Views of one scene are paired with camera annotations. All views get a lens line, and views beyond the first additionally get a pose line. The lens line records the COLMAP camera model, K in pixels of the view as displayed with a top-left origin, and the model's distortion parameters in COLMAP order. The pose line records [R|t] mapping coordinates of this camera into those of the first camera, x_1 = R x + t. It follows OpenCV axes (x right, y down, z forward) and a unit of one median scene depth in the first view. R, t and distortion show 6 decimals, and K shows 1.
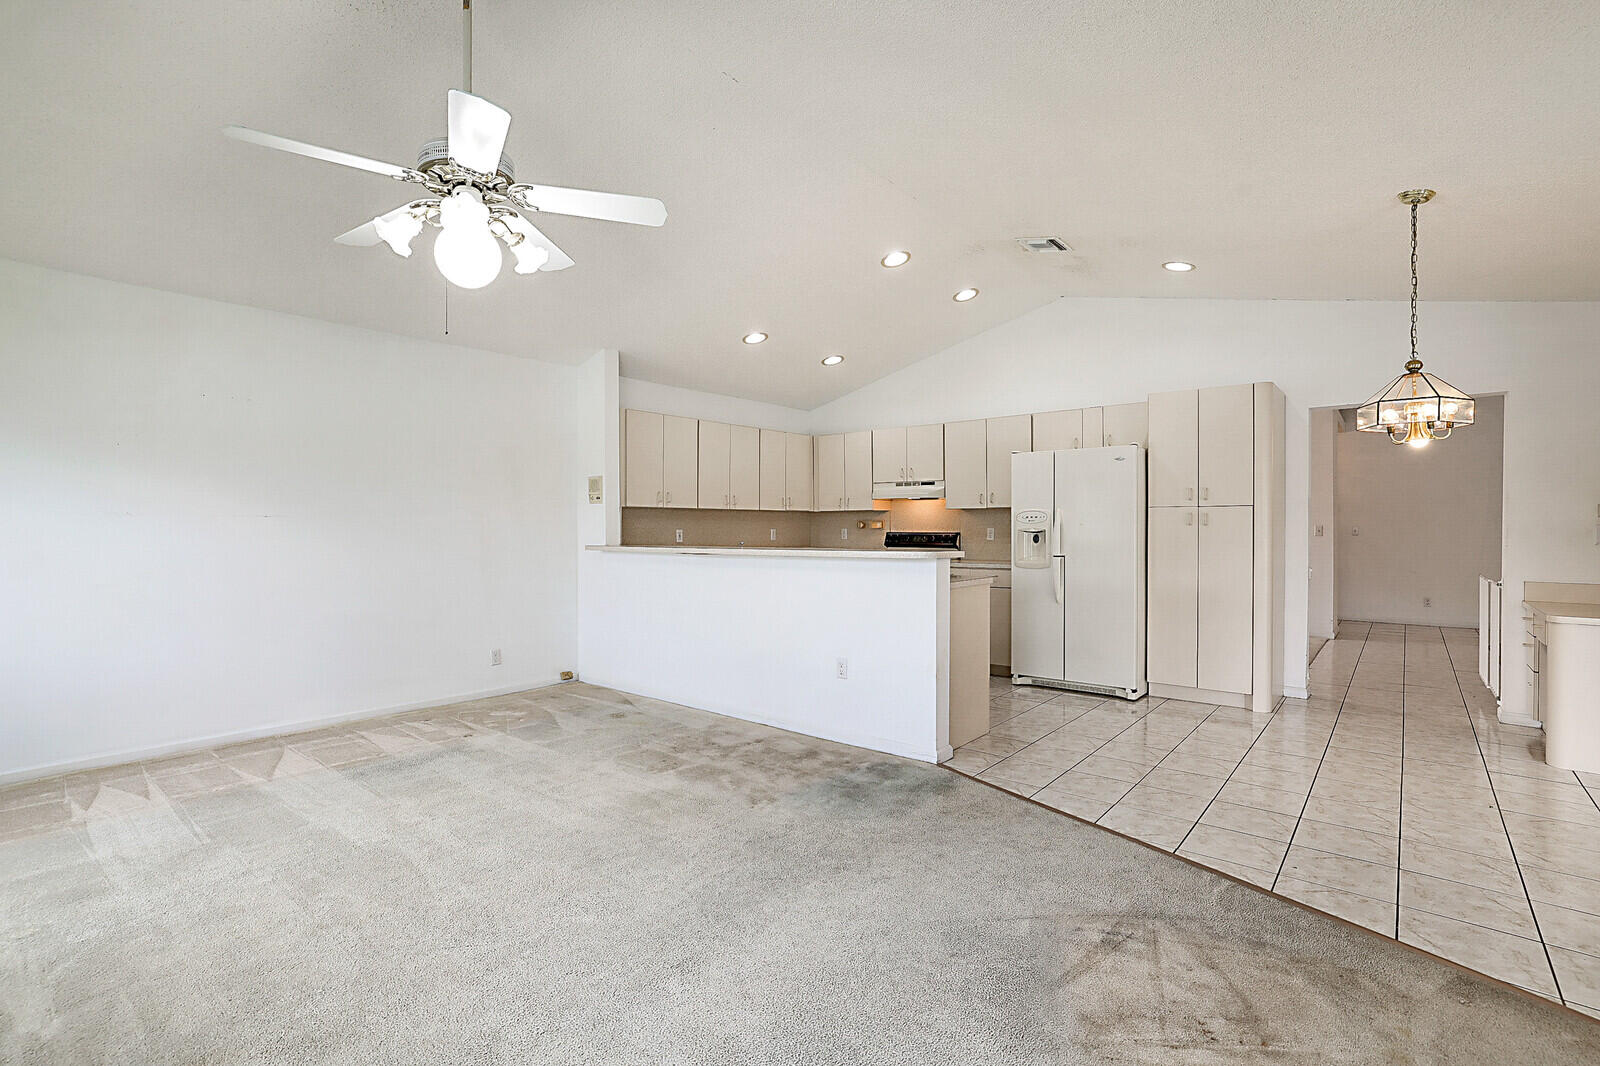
lens RADIAL K [[730.1, 0, 803.2], [0, 730.1, 533.8], [0, 0, 1]] dist [-0.004365, 0.001203]
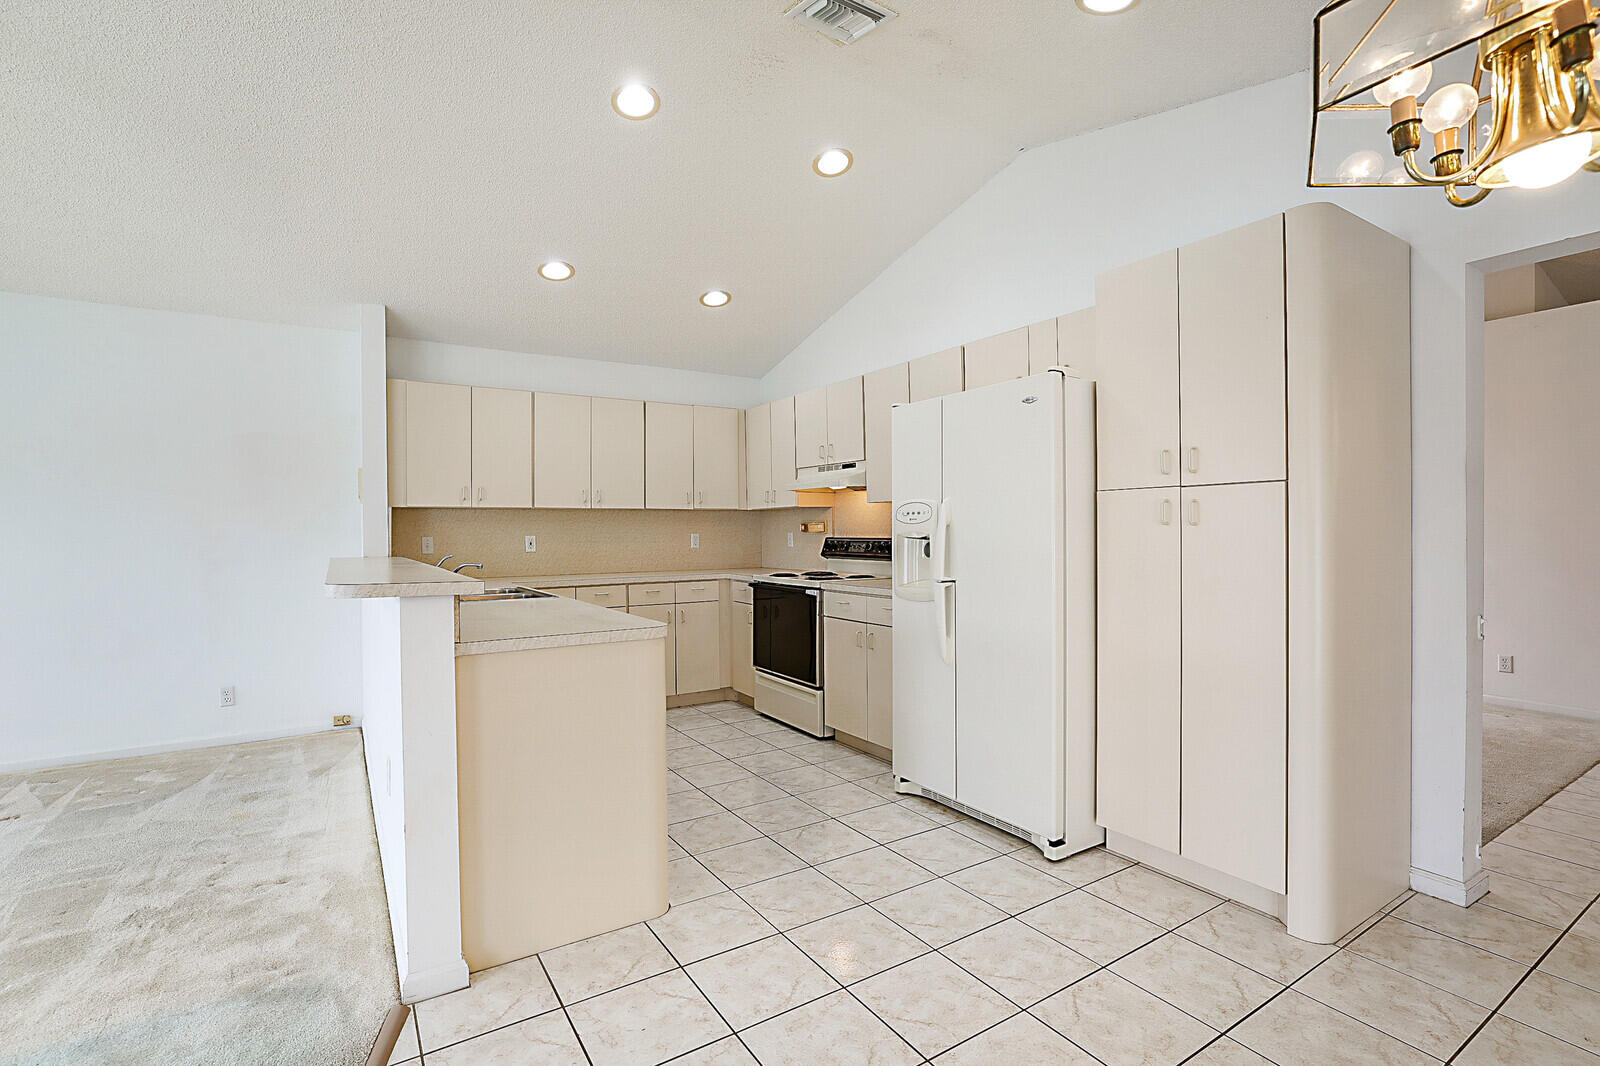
lens RADIAL K [[730.1, 0, 796.8], [0, 730.1, 530.4], [0, 0, 1]] dist [-0.004365, 0.001203]
pose [[0.951621, -0.006641, -0.307204, 0.391008], [0.004178, 0.999954, -0.008673, -0.003559], [0.307247, 0.006970, 0.951604, 0.395808]]
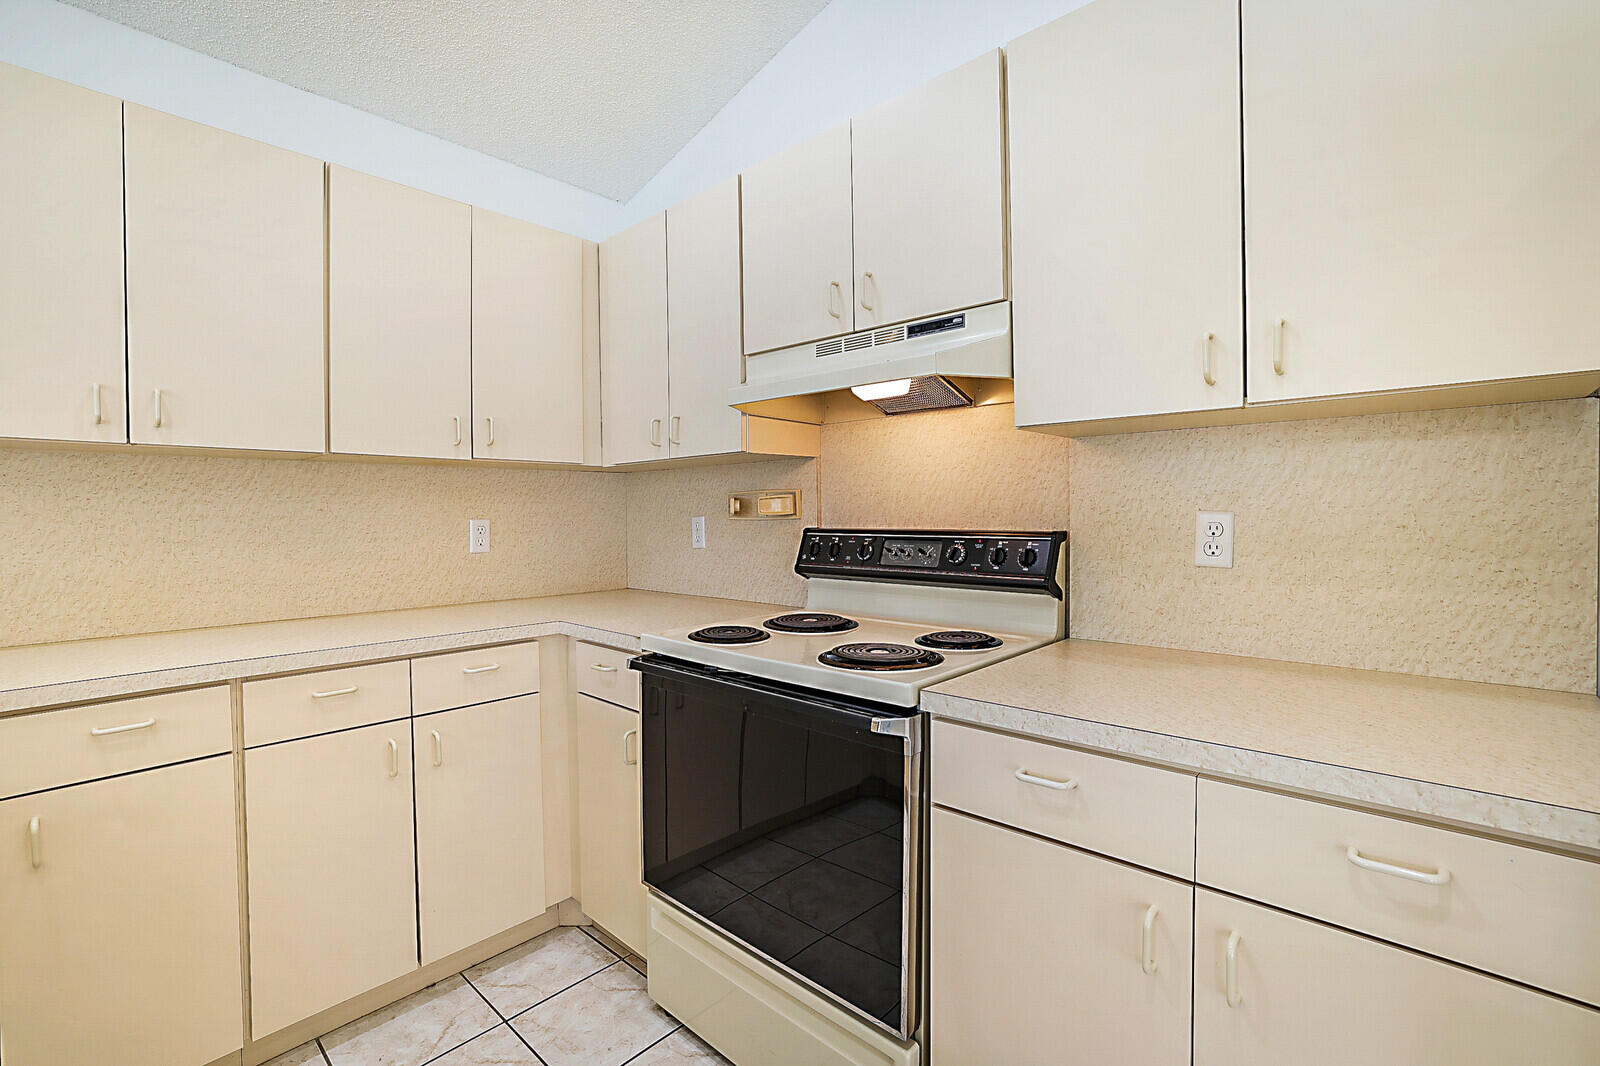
lens RADIAL K [[702.5, 0, 796.9], [0, 702.5, 534.7], [0, 0, 1]] dist [-0.027532, -0.000009]
pose [[0.998549, -0.005724, -0.053550, 0.161524], [0.006907, 0.999736, 0.021936, -0.007320], [0.053410, -0.022274, 0.998324, 0.902688]]
